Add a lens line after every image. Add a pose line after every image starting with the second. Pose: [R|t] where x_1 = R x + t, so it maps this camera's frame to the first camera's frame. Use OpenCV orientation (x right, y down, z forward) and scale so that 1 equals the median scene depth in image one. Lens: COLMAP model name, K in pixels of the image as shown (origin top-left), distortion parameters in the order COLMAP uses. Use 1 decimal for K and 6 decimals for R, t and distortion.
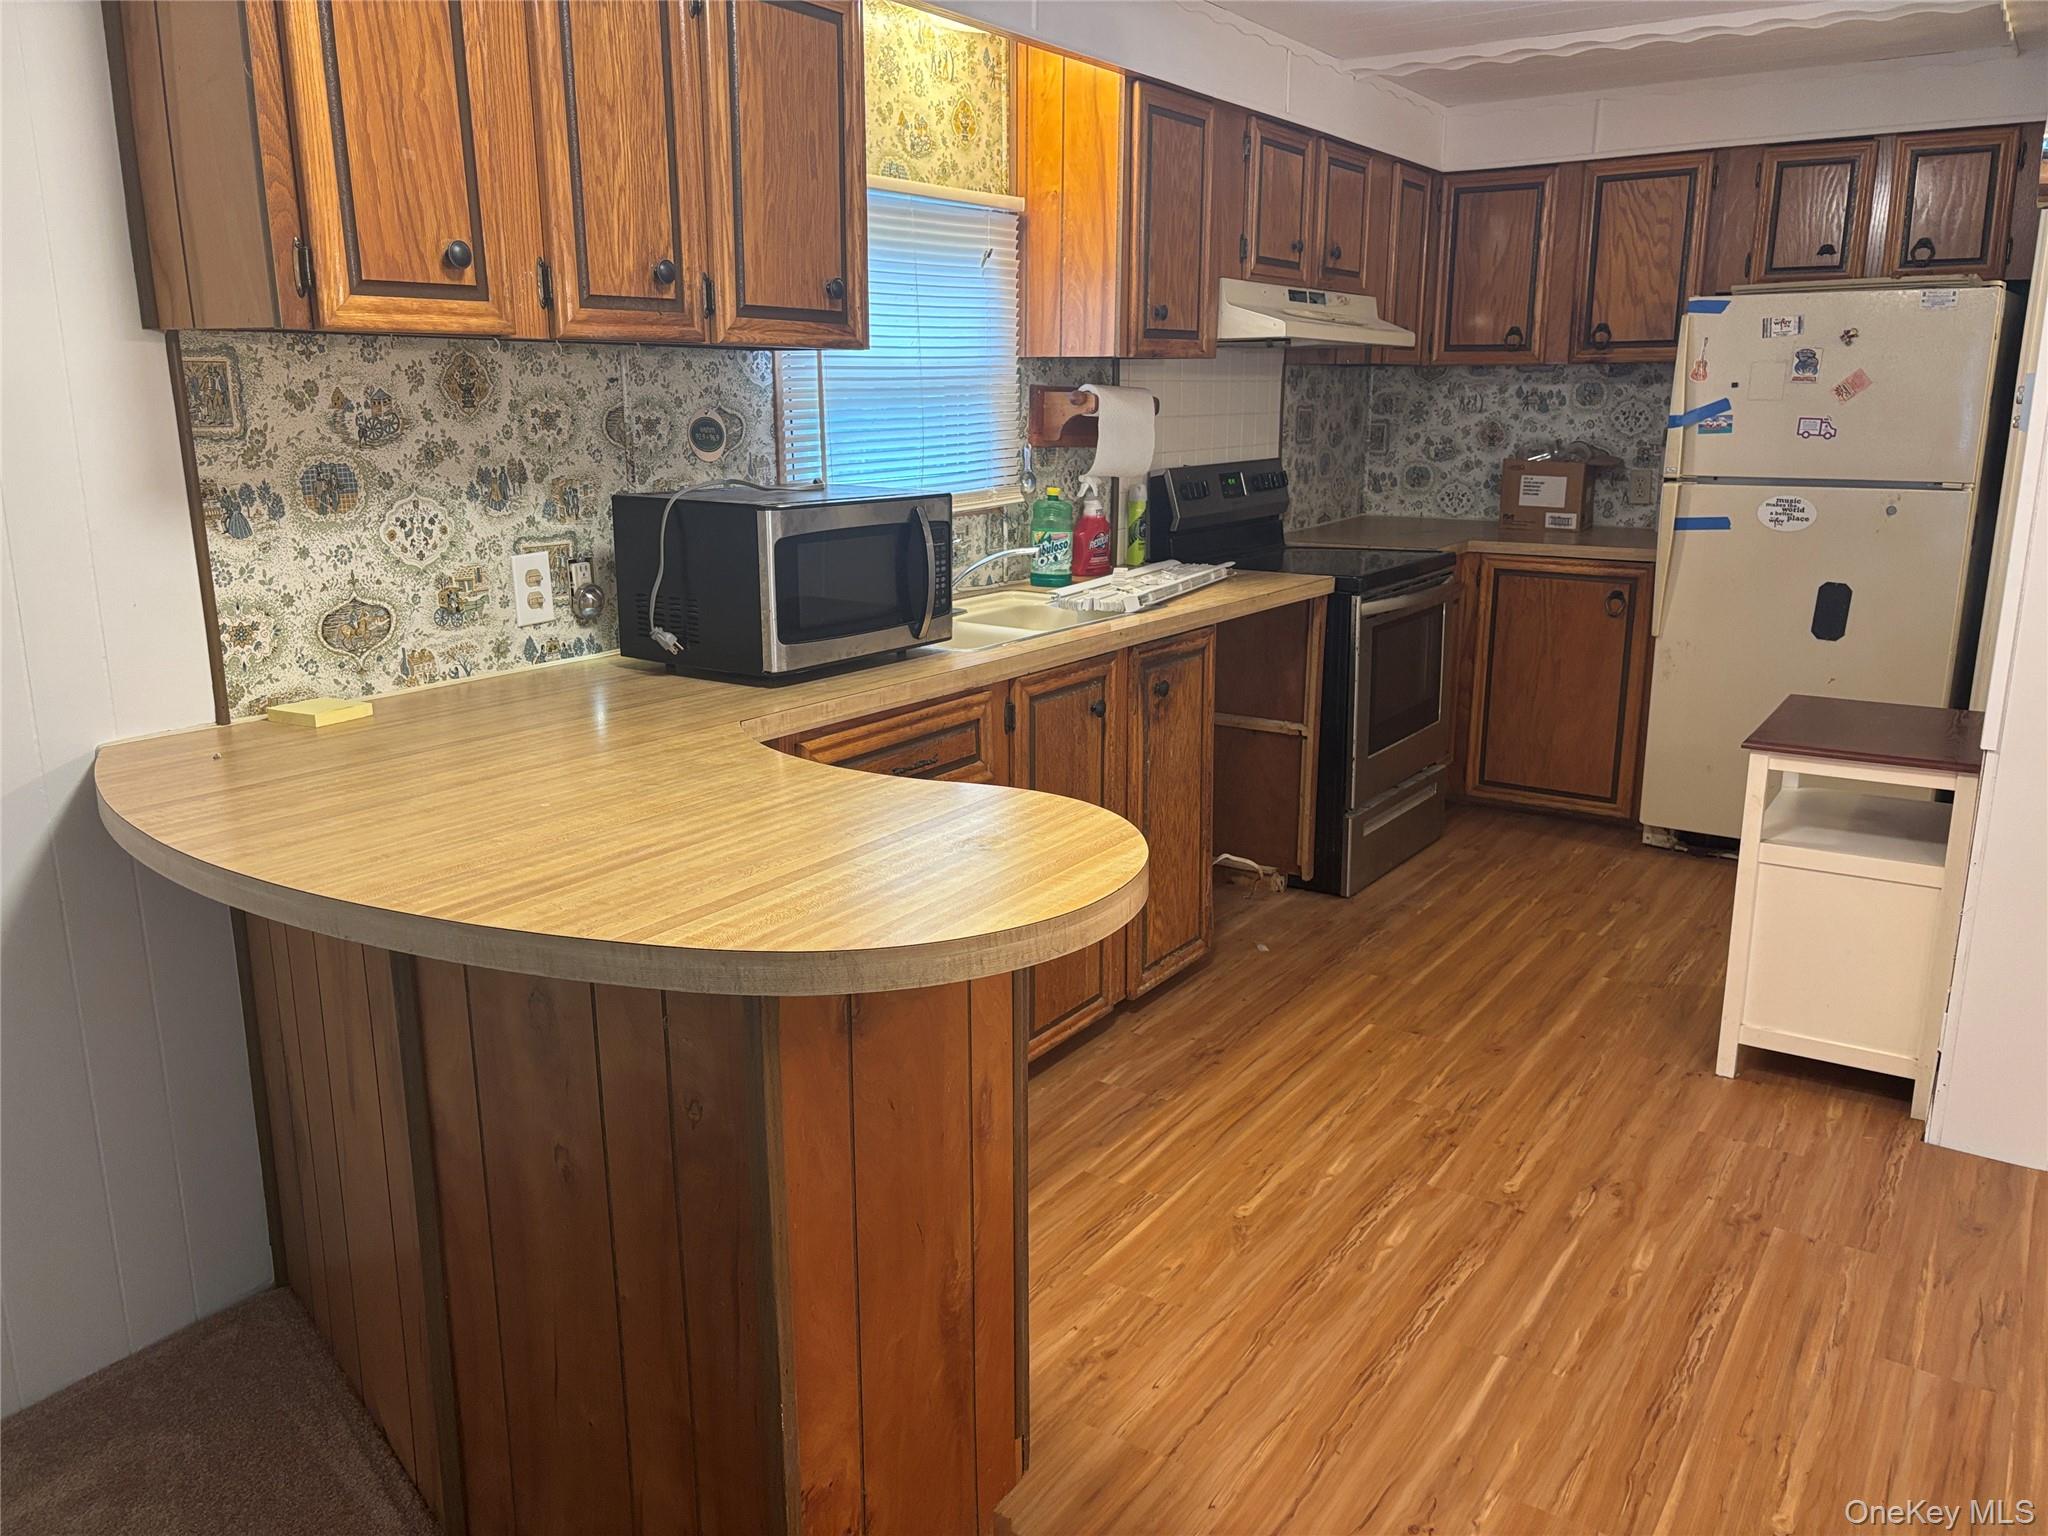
lens RADIAL K [[1542.7, 0, 1029.2], [0, 1542.7, 761.1], [0, 0, 1]] dist [0.042605, -0.042798]
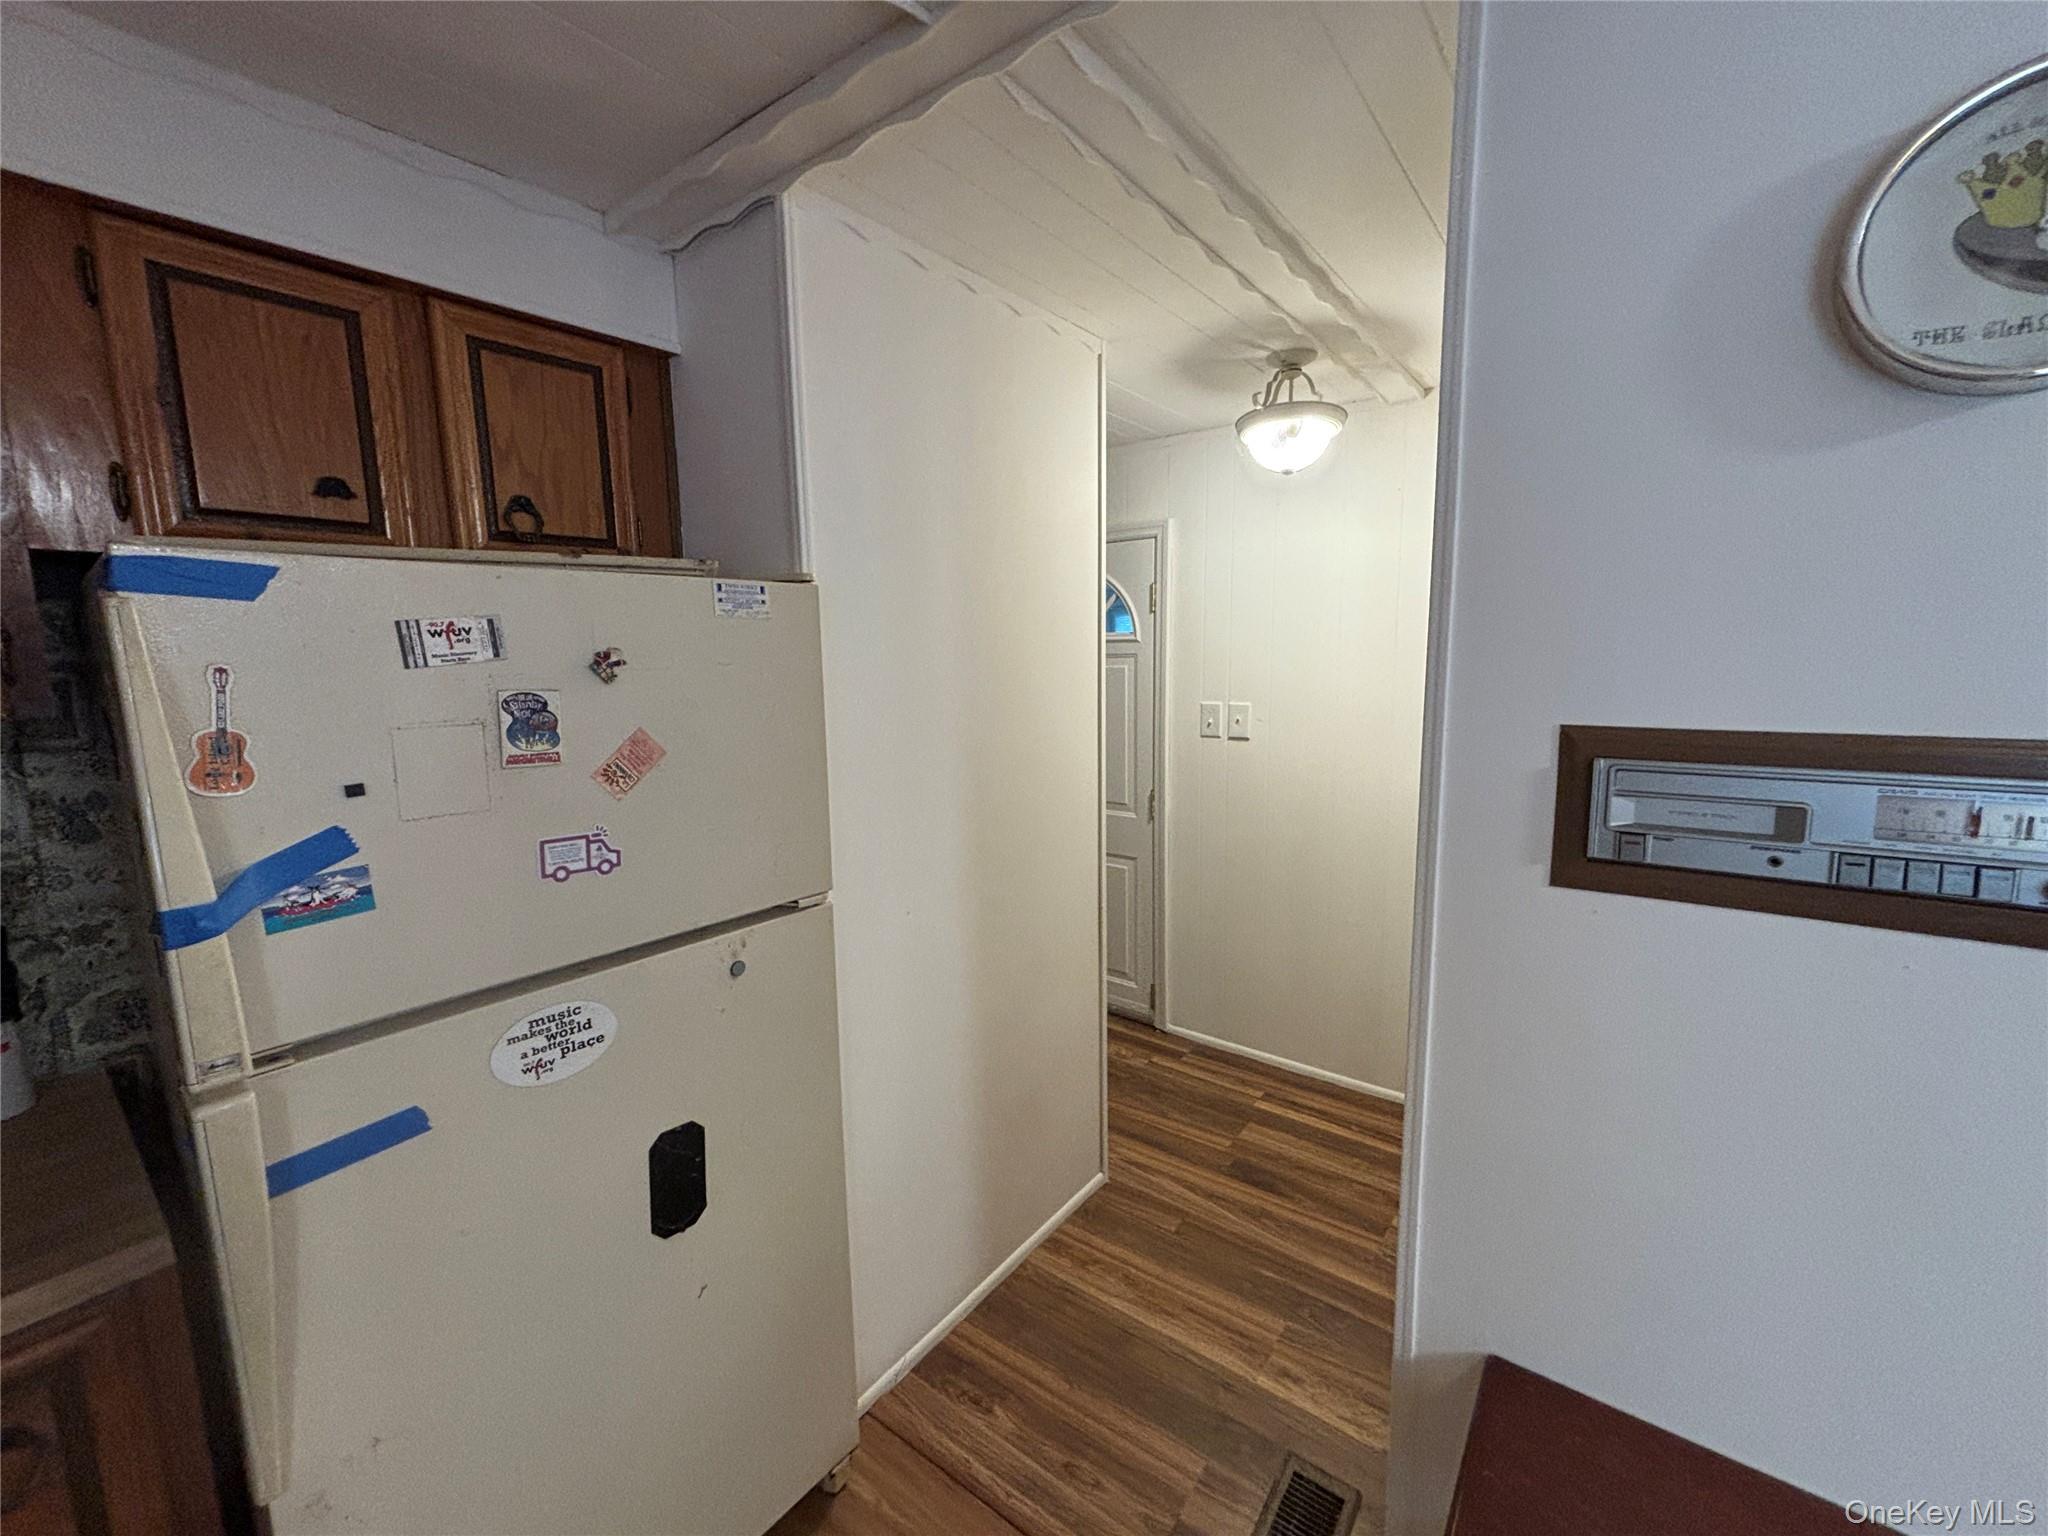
lens RADIAL K [[829.5, 0, 1025.4], [0, 829.5, 762.7], [0, 0, 1]] dist [0.002992, -0.001143]
pose [[0.072192, -0.137874, 0.987815, 0.280243], [0.251609, 0.960885, 0.115727, -0.240626], [-0.965133, 0.240188, 0.104058, 0.856500]]
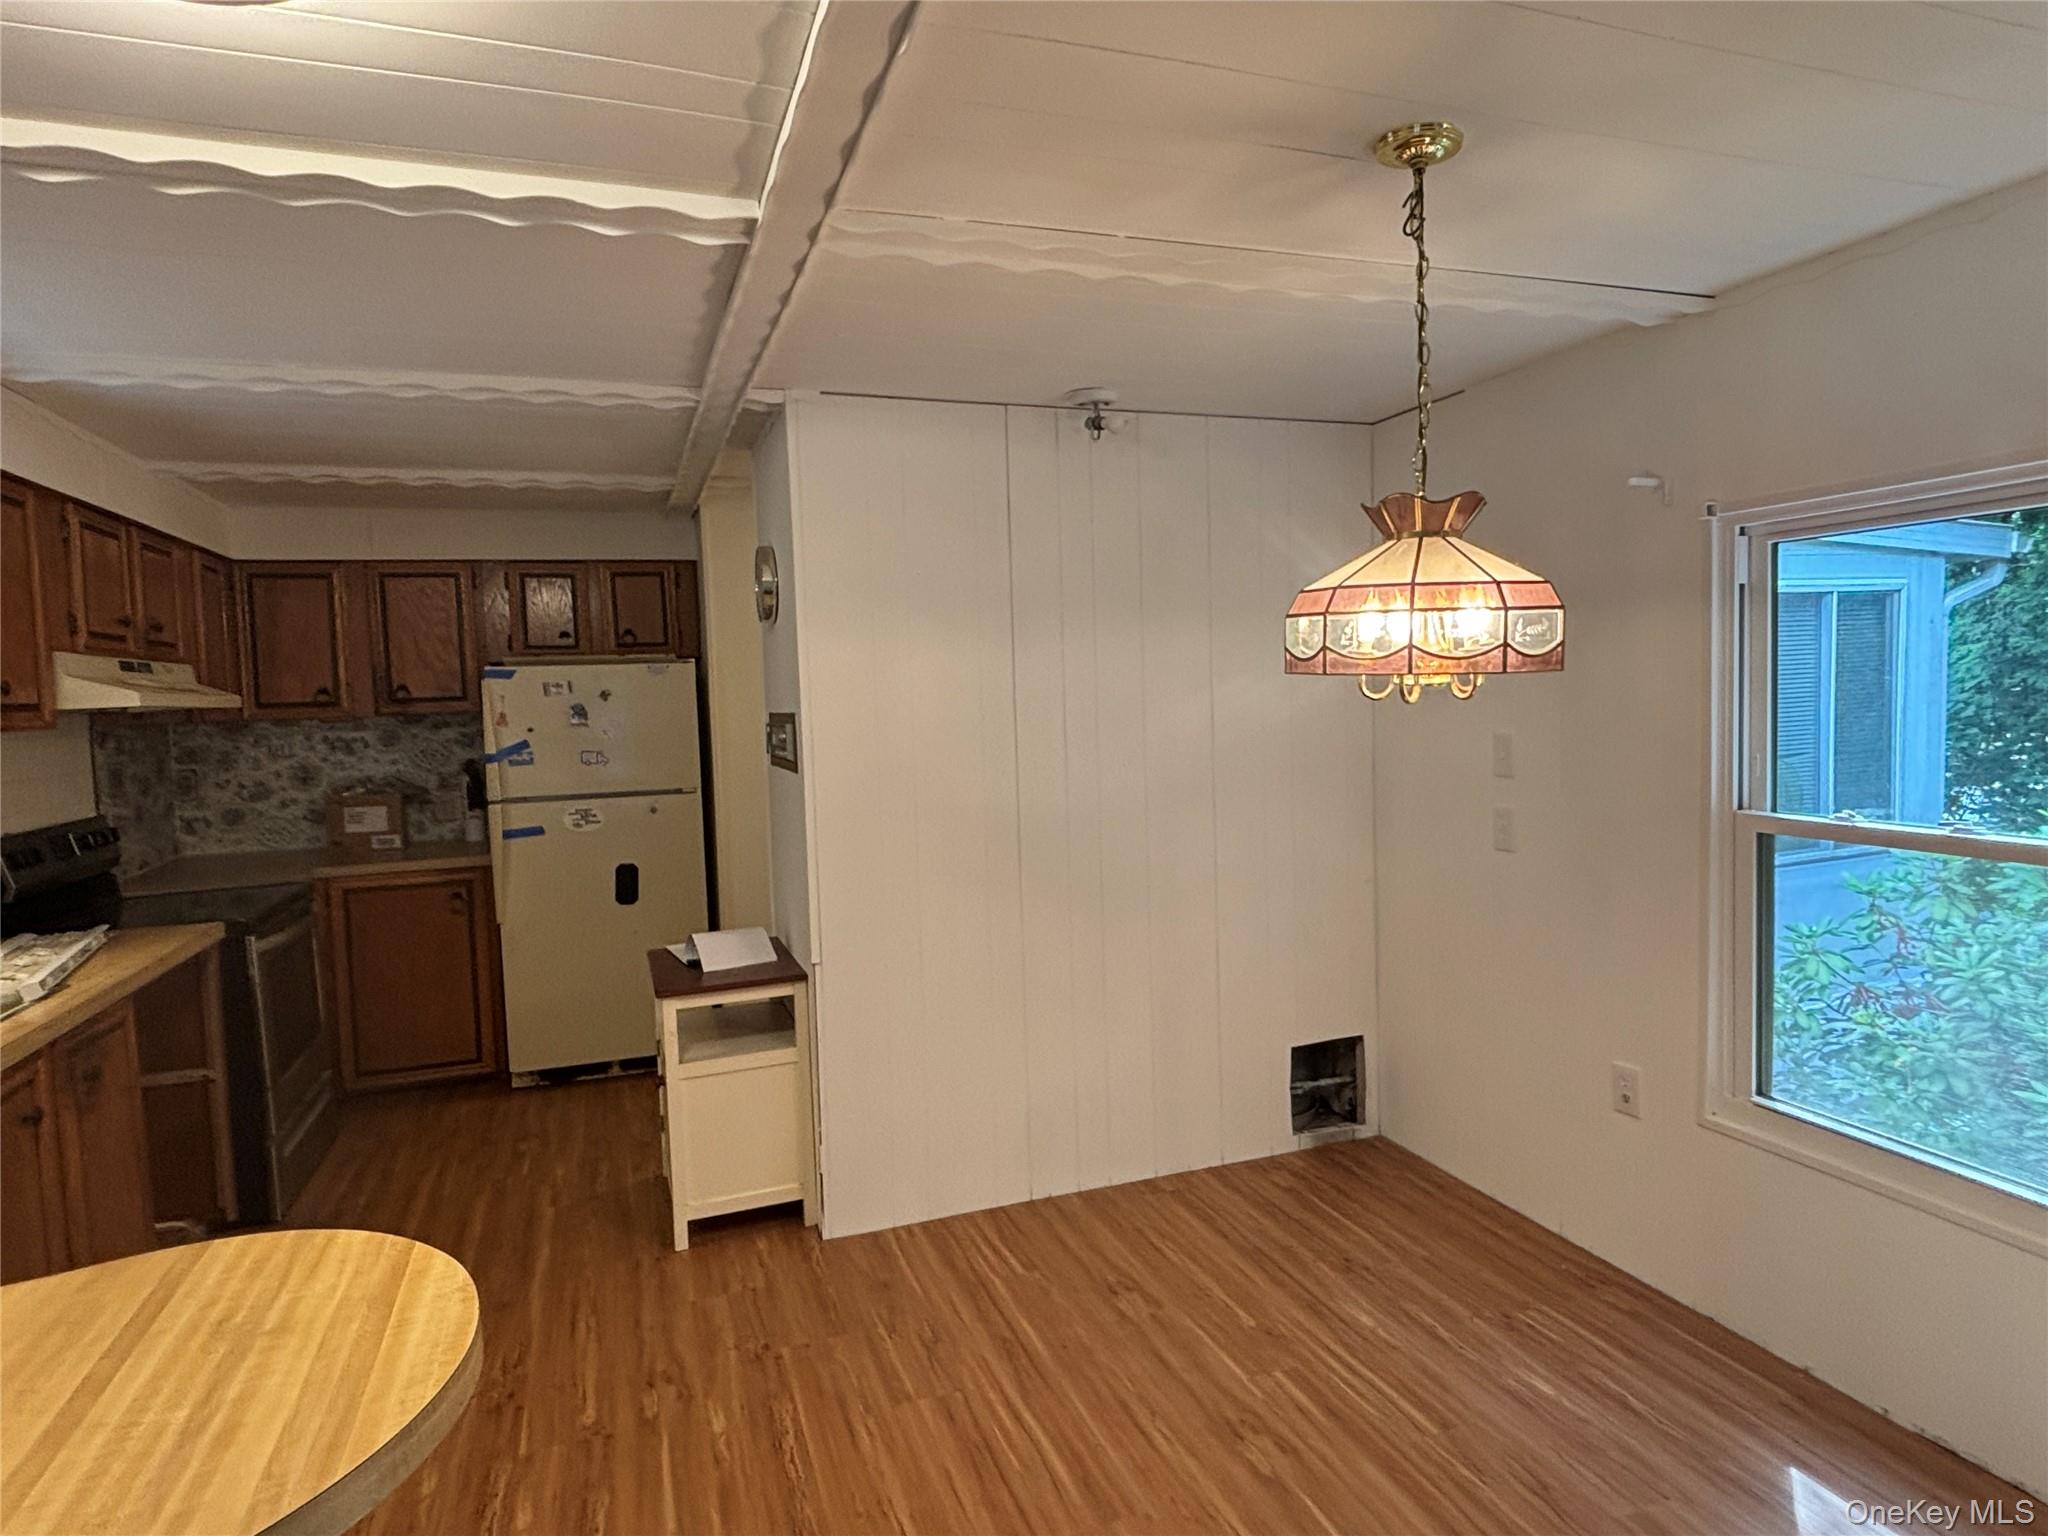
lens RADIAL K [[1167.8, 0, 1023.8], [0, 1167.8, 763.5], [0, 0, 1]] dist [0.012833, -0.017148]
pose [[0.597578, -0.068725, 0.798860, -0.106389], [0.218891, 0.972458, -0.080079, -0.040886], [-0.771354, 0.222717, 0.596163, 0.075725]]
